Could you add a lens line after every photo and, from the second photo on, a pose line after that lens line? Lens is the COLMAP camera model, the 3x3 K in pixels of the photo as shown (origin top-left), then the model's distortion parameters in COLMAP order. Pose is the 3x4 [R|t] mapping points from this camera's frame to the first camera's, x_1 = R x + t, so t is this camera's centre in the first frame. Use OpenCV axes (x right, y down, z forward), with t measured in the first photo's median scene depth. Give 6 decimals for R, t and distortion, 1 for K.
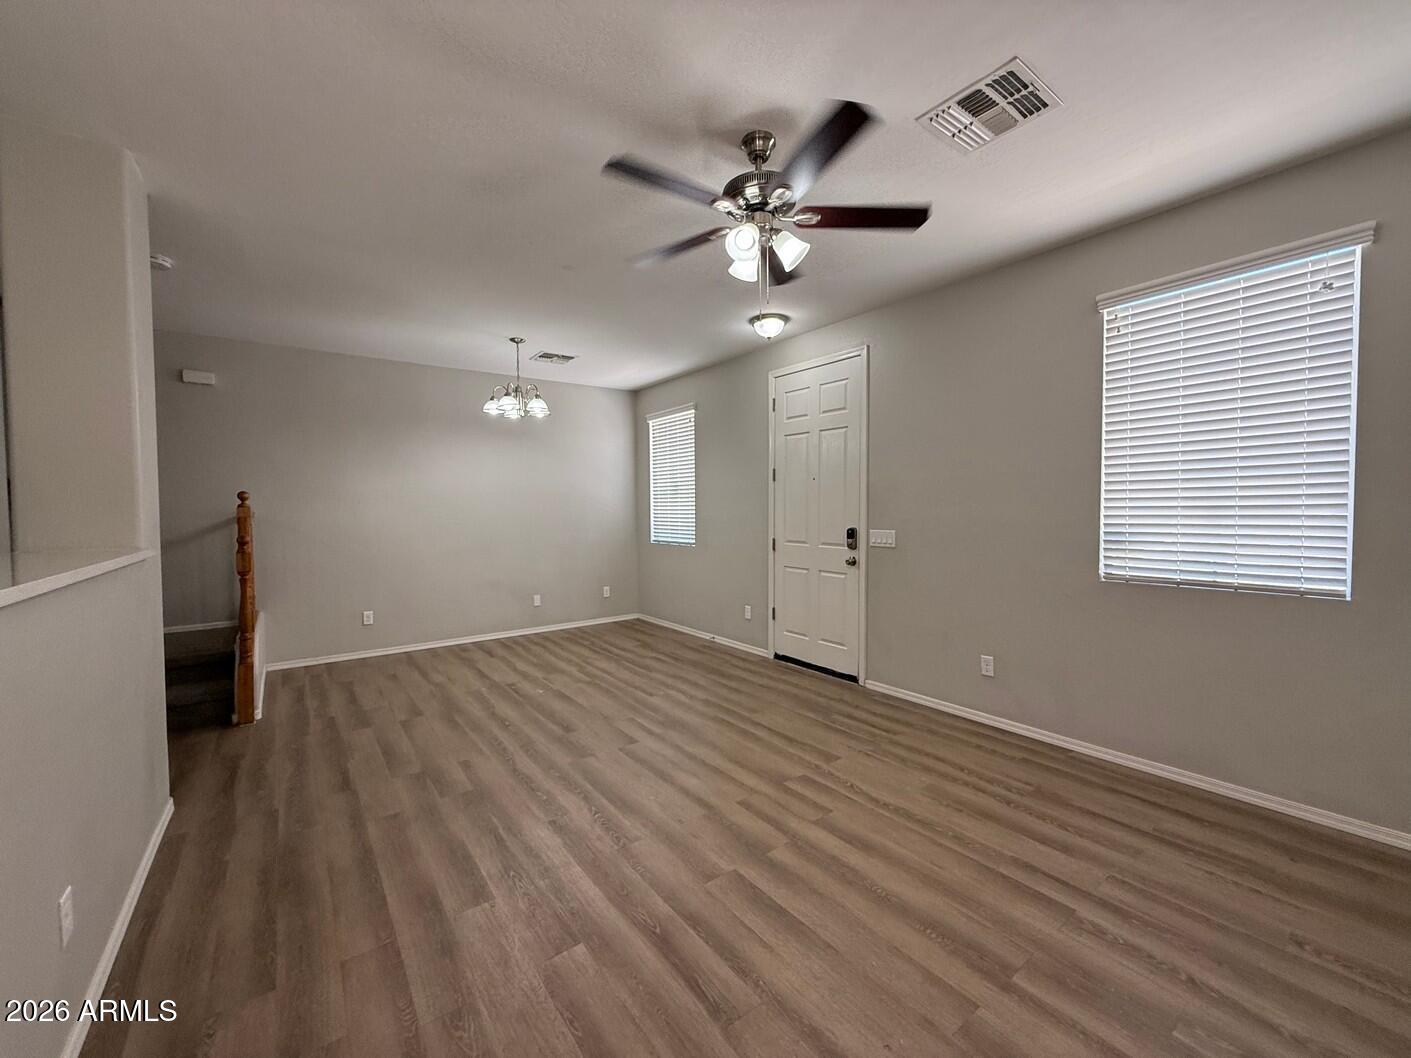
lens RADIAL K [[562.3, 0, 701.1], [0, 562.3, 528.3], [0, 0, 1]] dist [0.001224, 0.000122]
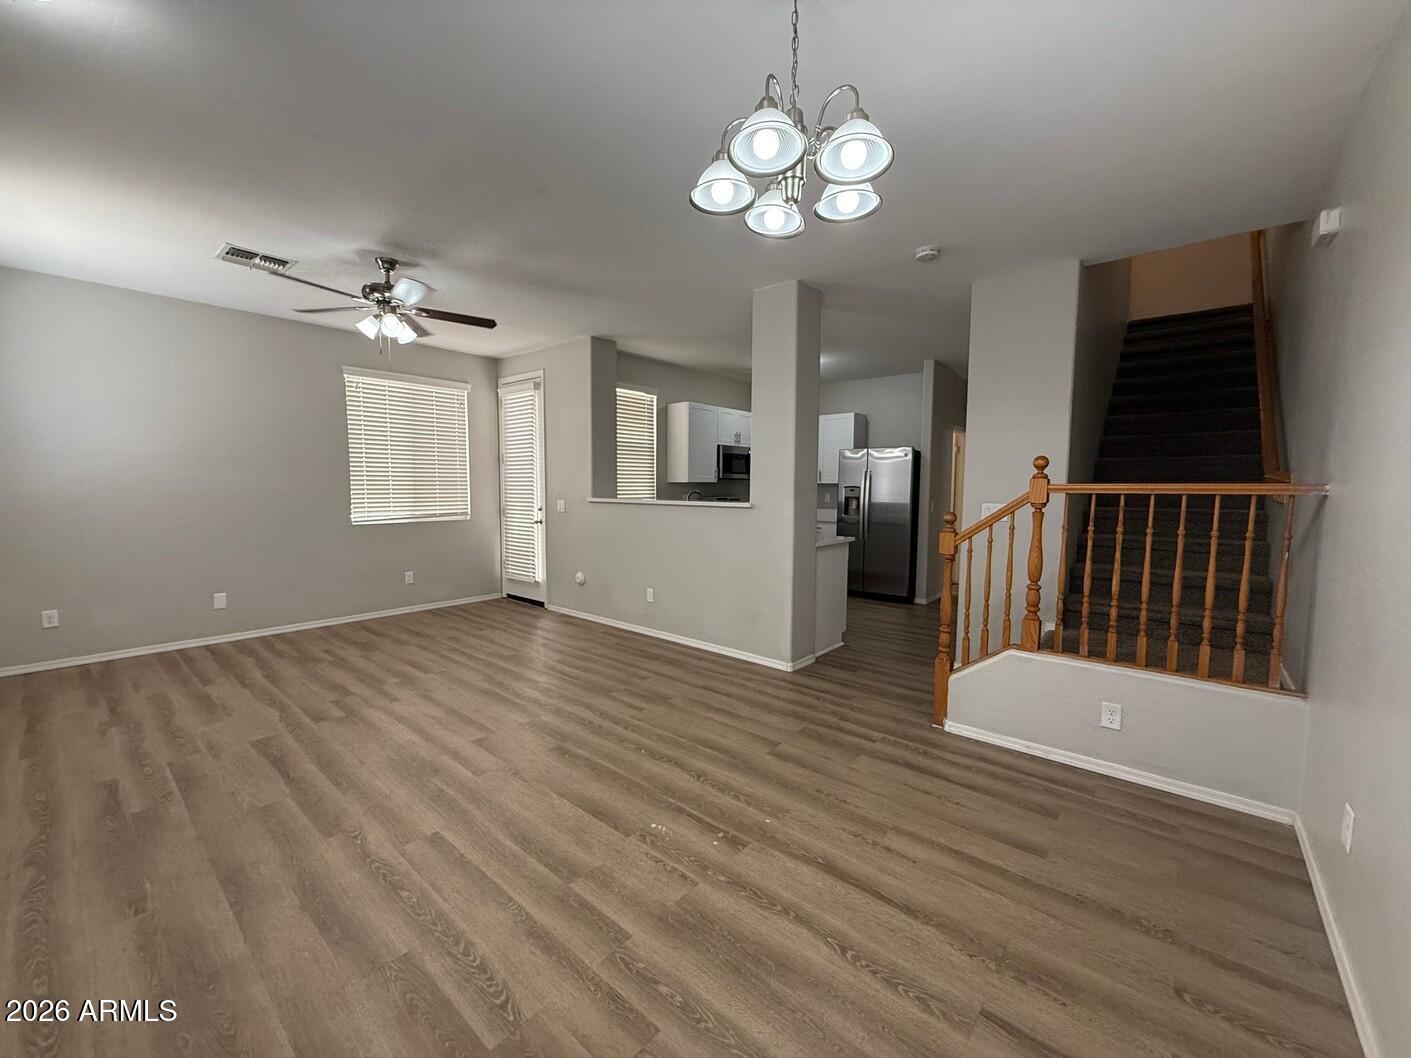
lens RADIAL K [[562.3, 0, 701.1], [0, 562.3, 528.3], [0, 0, 1]] dist [0.001224, 0.000122]
pose [[-0.974913, 0.019102, -0.221764, -0.296652], [-0.005992, 0.993697, 0.111938, -0.068207], [0.222504, 0.110459, -0.968654, 2.062238]]
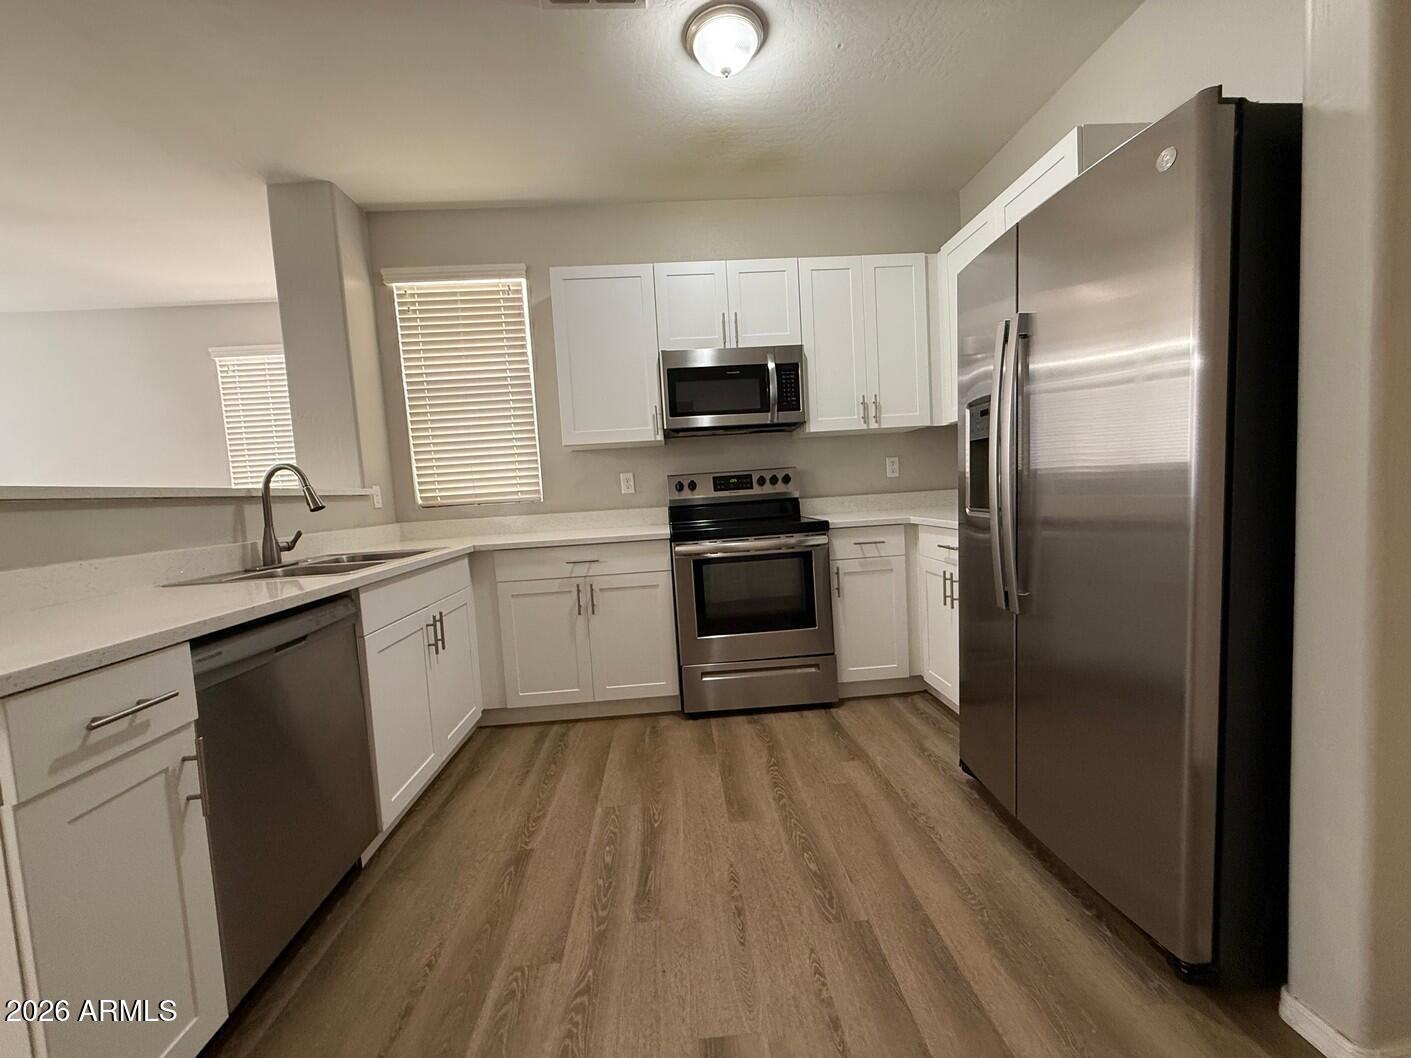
lens RADIAL K [[562.3, 0, 701.1], [0, 562.3, 528.3], [0, 0, 1]] dist [0.001224, 0.000122]
pose [[-0.836670, 0.015016, 0.547502, -1.420230], [0.079399, 0.992390, 0.094116, 0.053386], [-0.541922, 0.122215, -0.831495, 0.665604]]
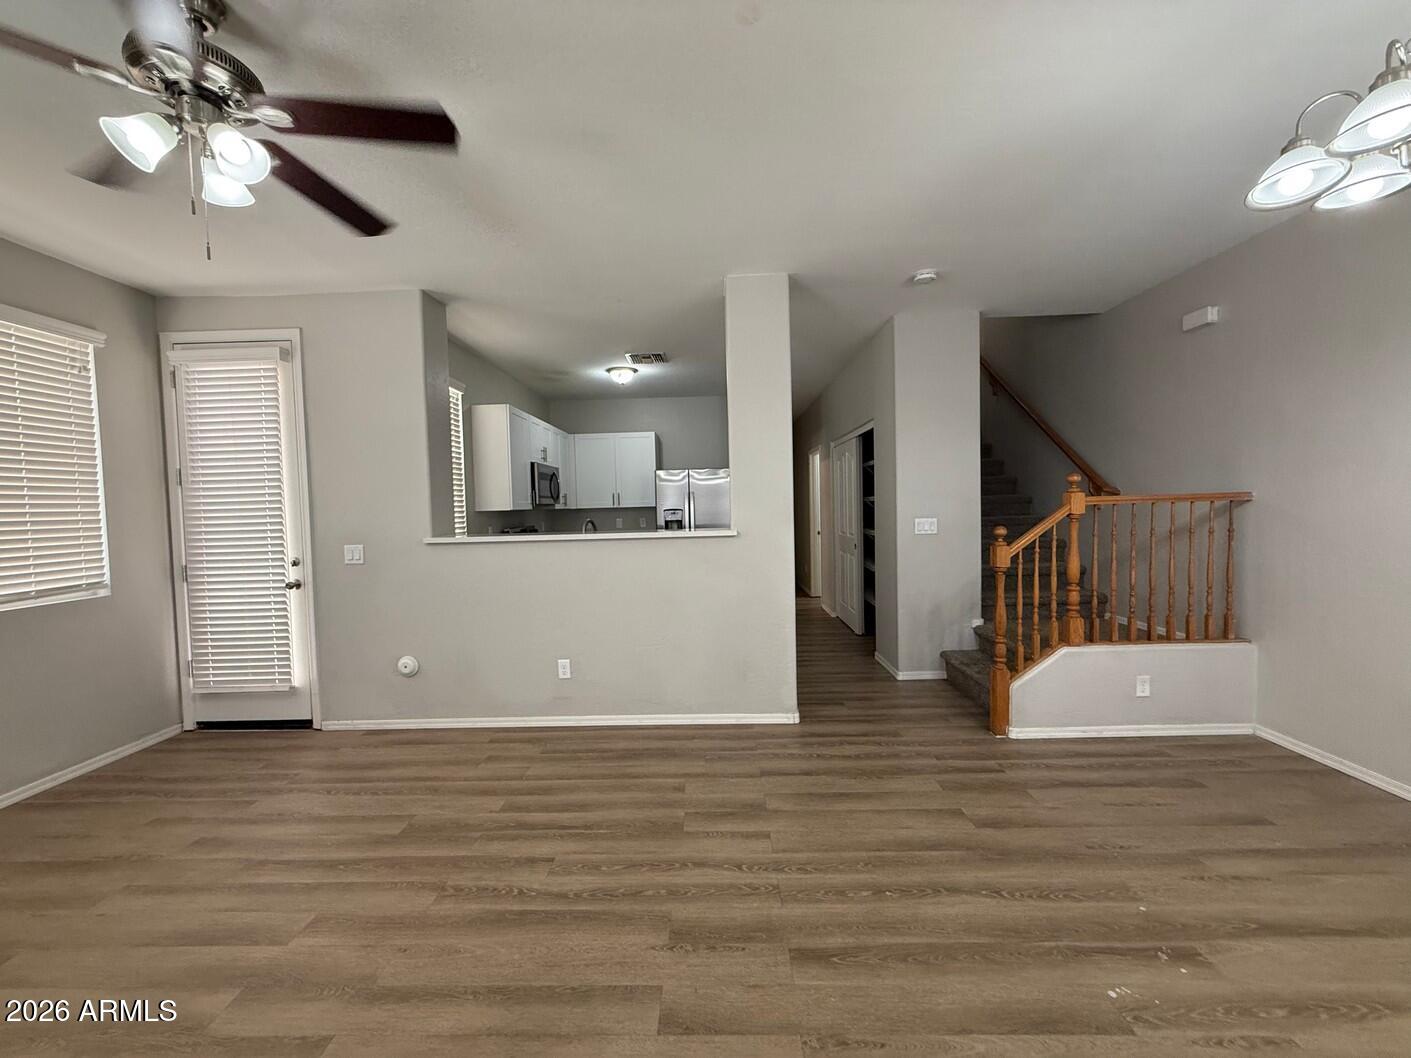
lens RADIAL K [[562.3, 0, 701.1], [0, 562.3, 528.3], [0, 0, 1]] dist [0.001224, 0.000122]
pose [[-0.616240, 0.054657, -0.785660, 0.214130], [0.004947, 0.997838, 0.065538, -0.054382], [0.787543, 0.036500, -0.615178, 1.383785]]
